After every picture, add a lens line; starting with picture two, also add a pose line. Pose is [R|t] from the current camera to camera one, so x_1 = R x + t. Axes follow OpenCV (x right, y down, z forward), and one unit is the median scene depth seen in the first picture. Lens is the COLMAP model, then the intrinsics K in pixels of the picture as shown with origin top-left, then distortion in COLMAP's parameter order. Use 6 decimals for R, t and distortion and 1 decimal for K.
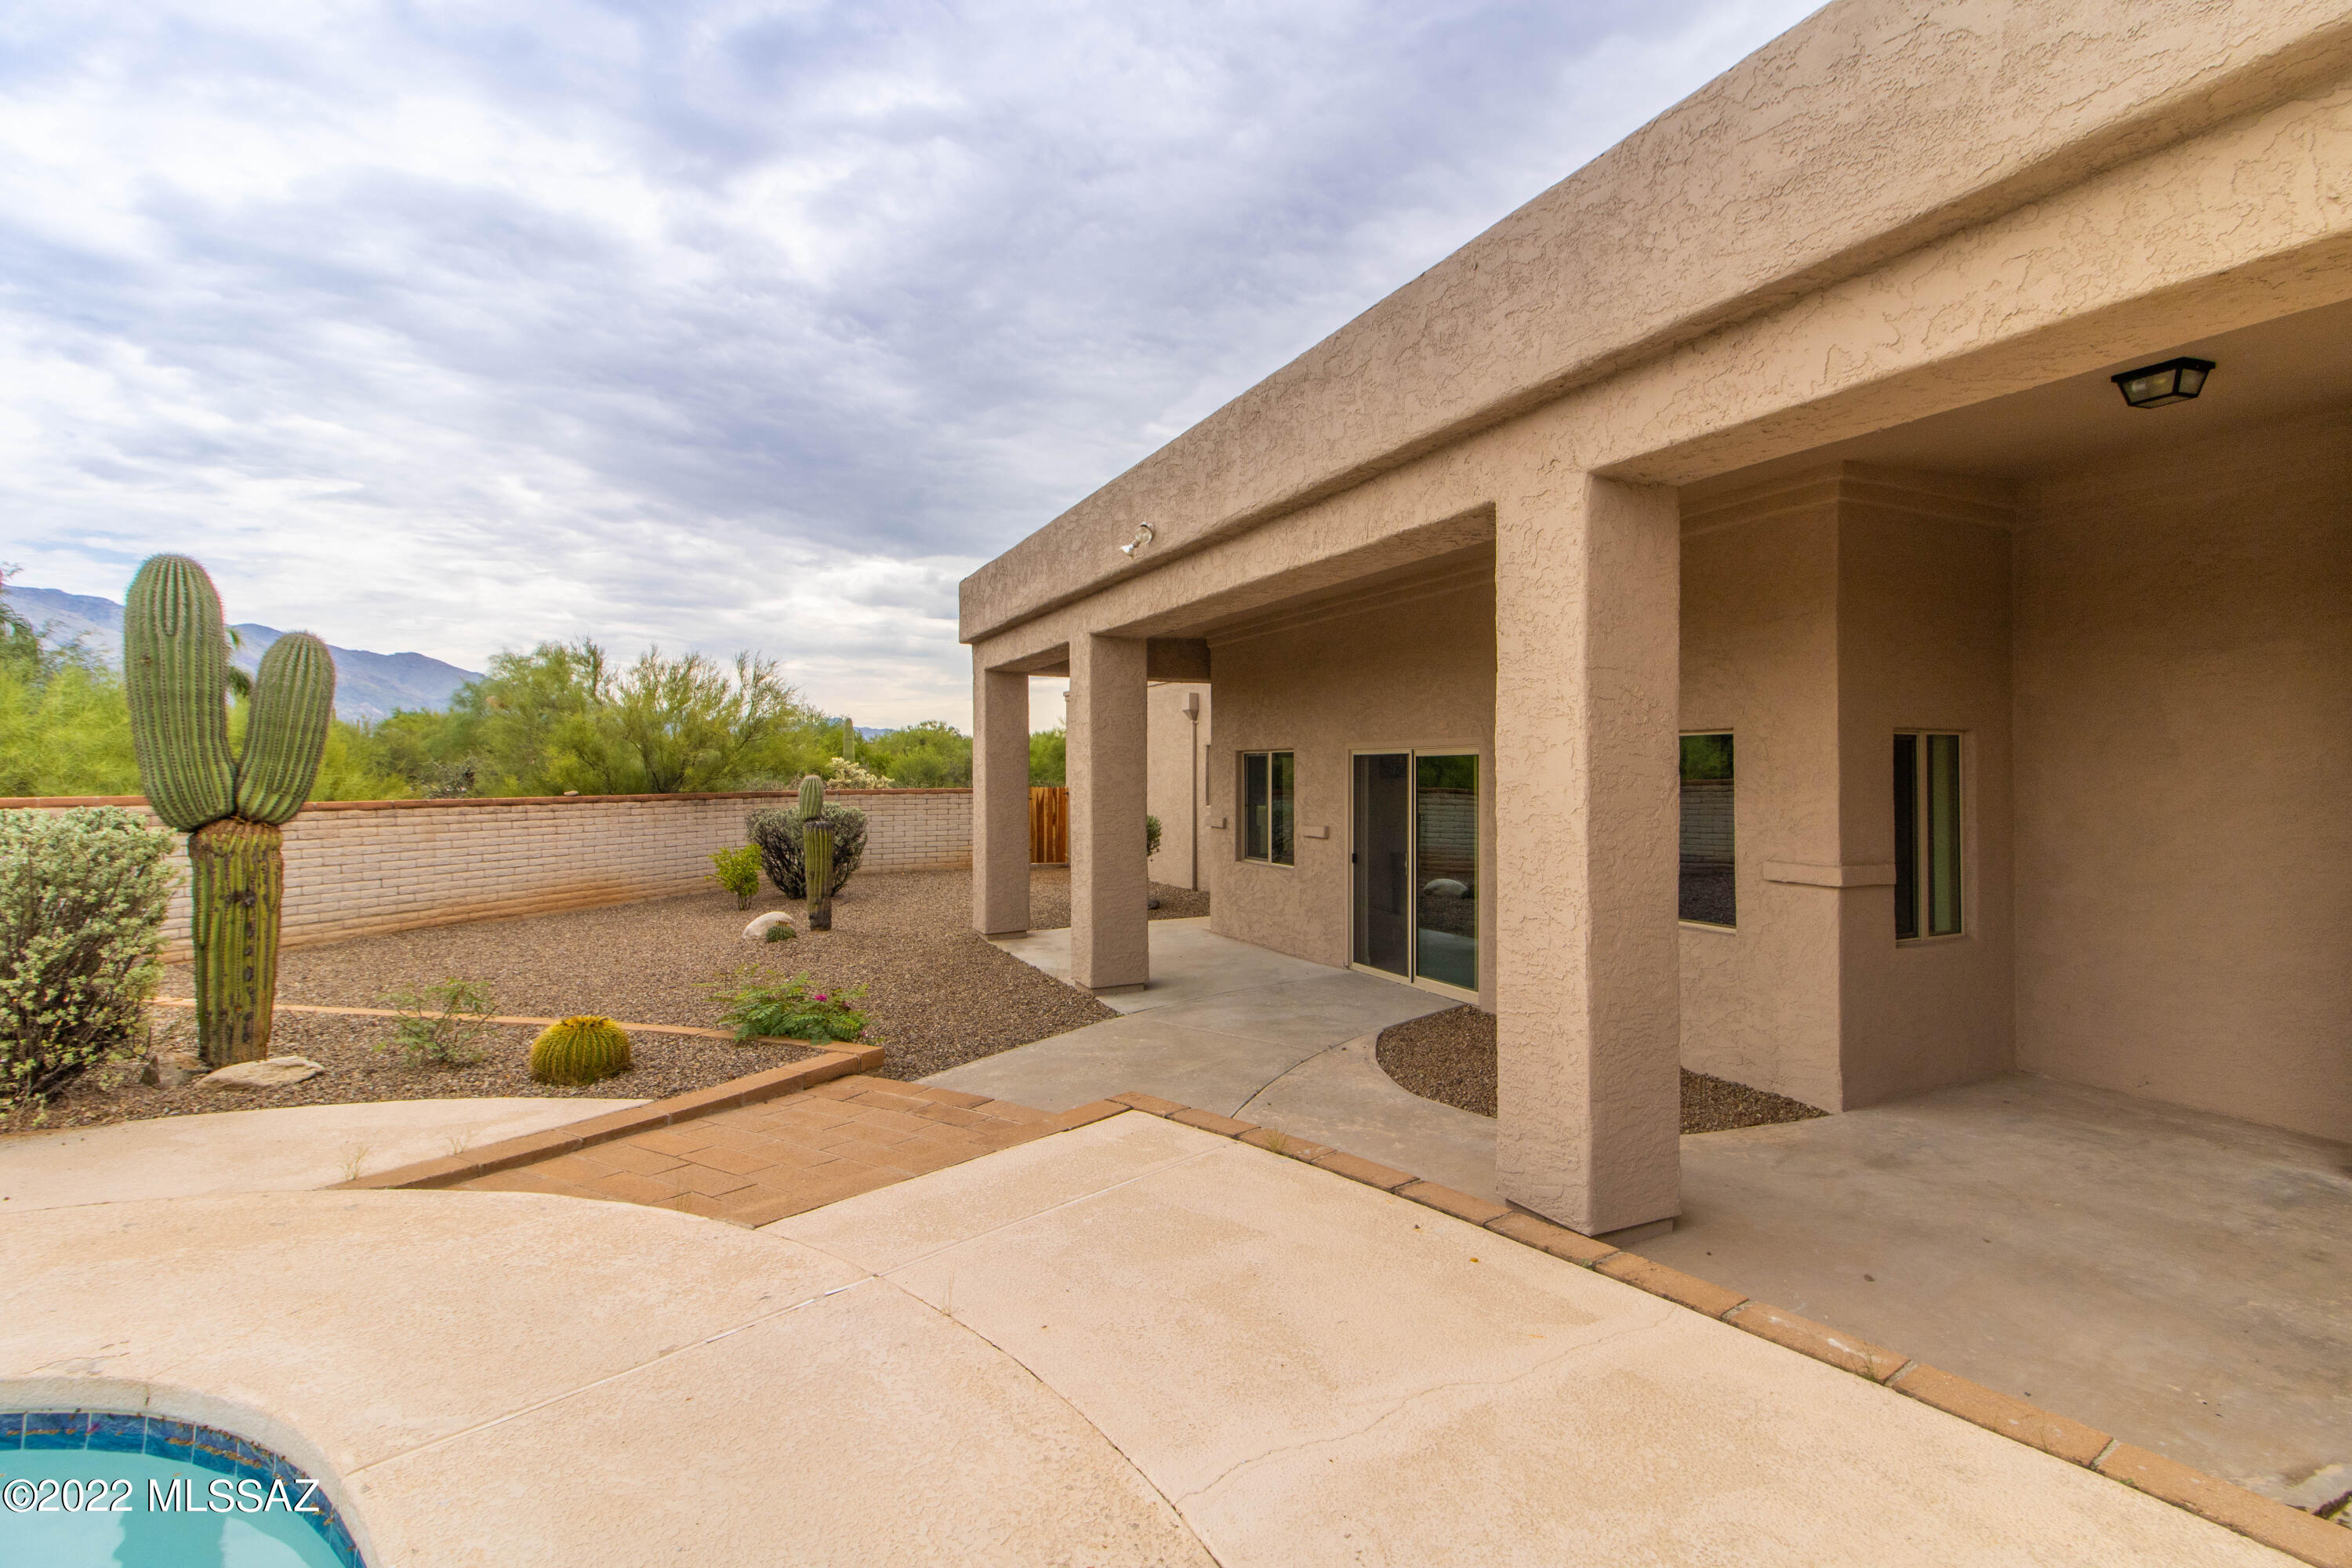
lens RADIAL K [[1081.1, 0, 1191.1], [0, 1081.1, 770.4], [0, 0, 1]] dist [0.001216, 0.000595]
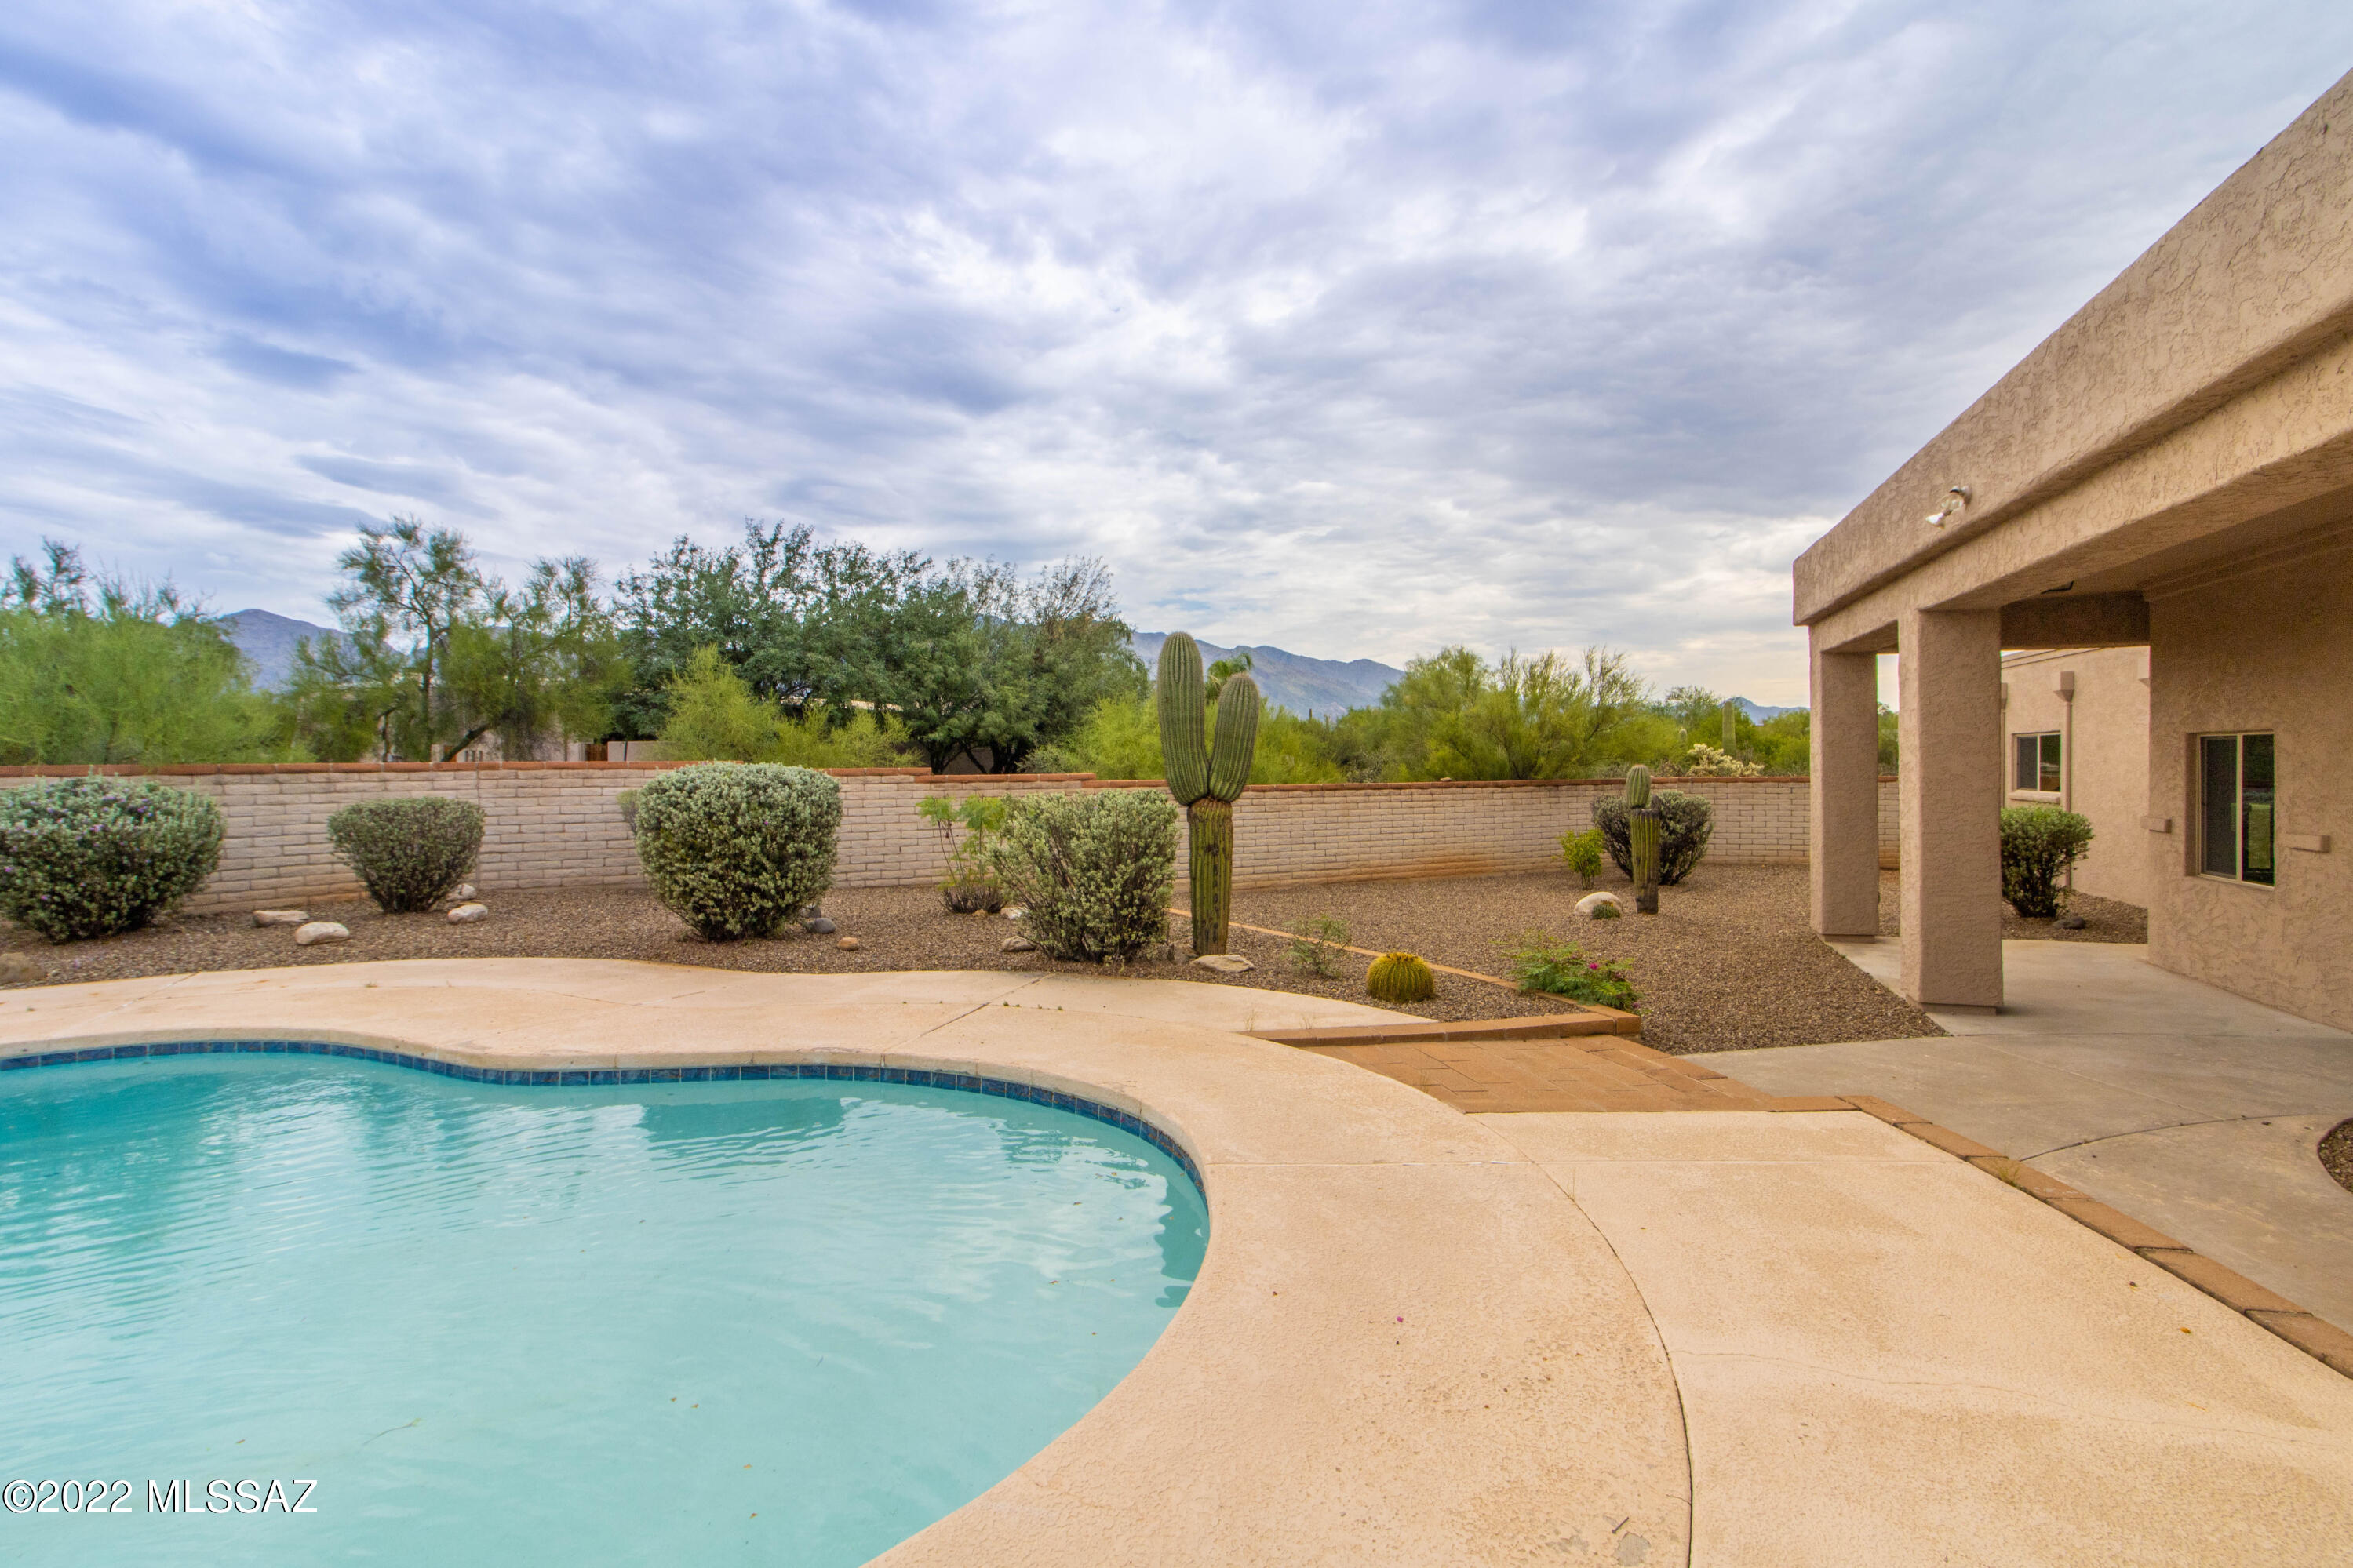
lens RADIAL K [[1081.5, 0, 1191.6], [0, 1081.5, 770.4], [0, 0, 1]] dist [0.001216, 0.000595]
pose [[0.710482, 0.002716, -0.703710, 0.162239], [0.007223, 0.999912, 0.011151, -0.010275], [0.703678, -0.013005, 0.710400, -0.100972]]
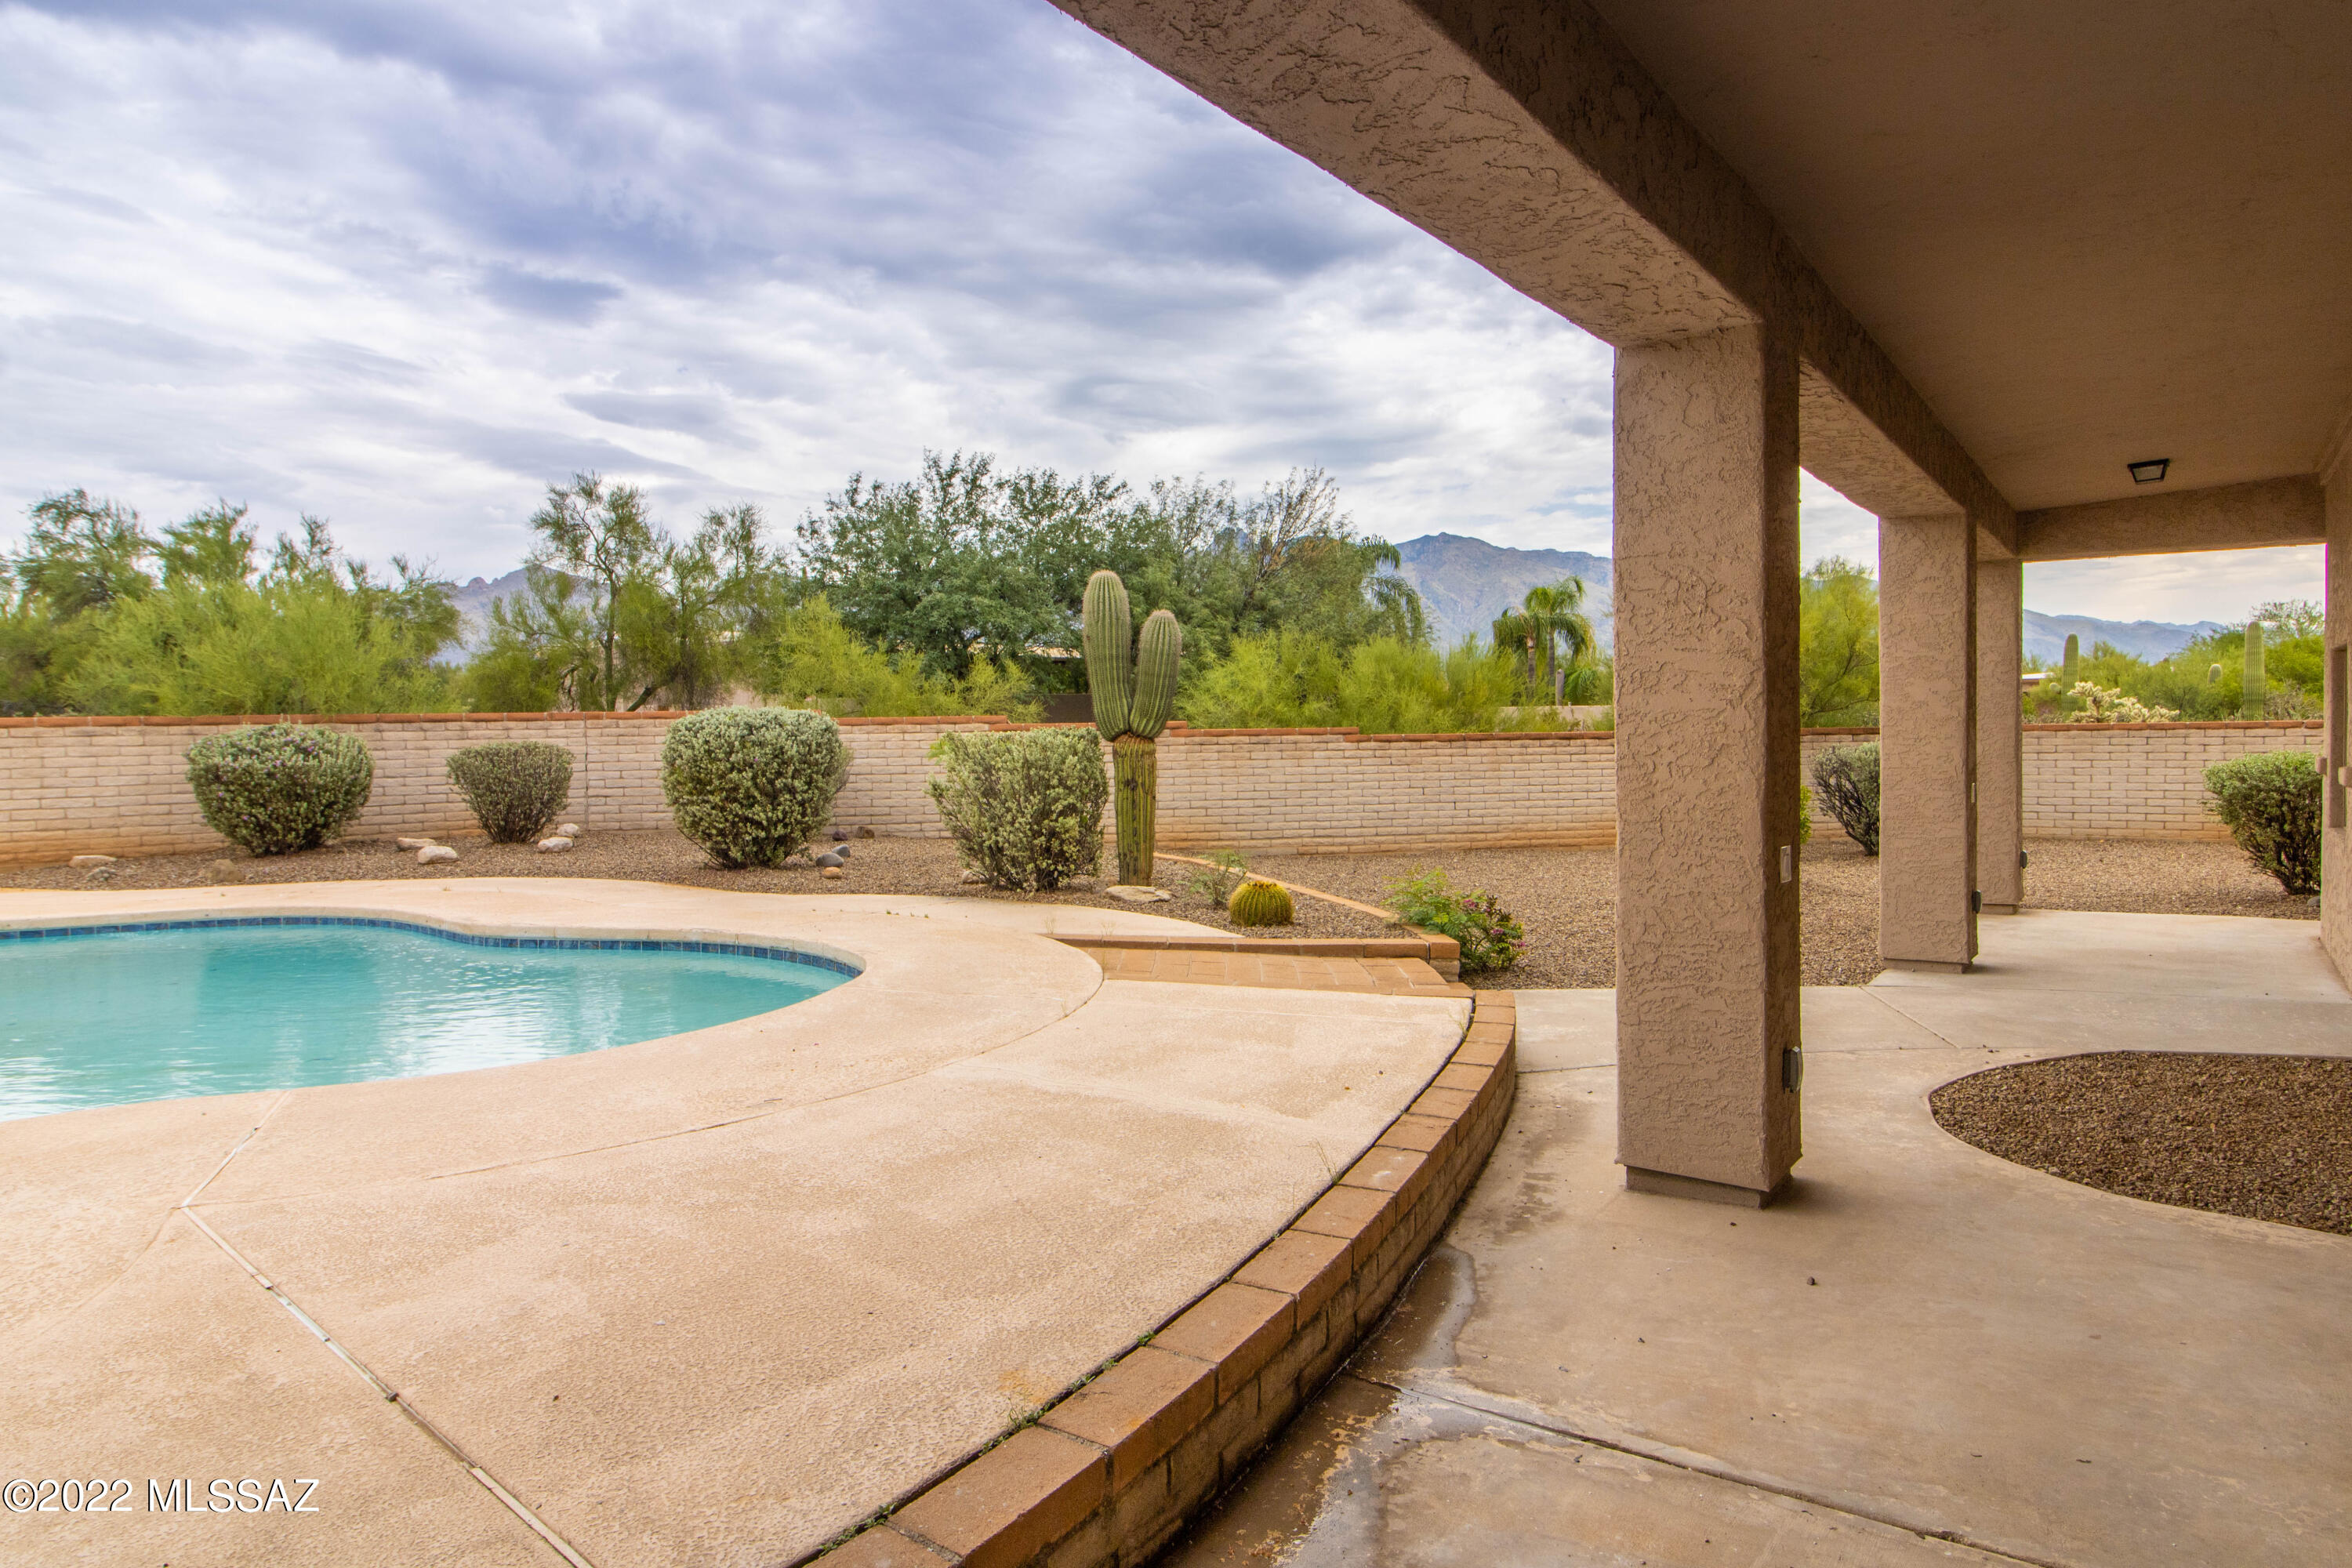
lens RADIAL K [[1388.2, 0, 1176.0], [0, 1388.2, 784.0], [0, 0, 1]] dist [0.004252, -0.000049]
pose [[0.490423, 0.030572, -0.870948, 0.805022], [0.015320, 0.998928, 0.043691, 0.026300], [0.871350, -0.034770, 0.489428, 0.055103]]
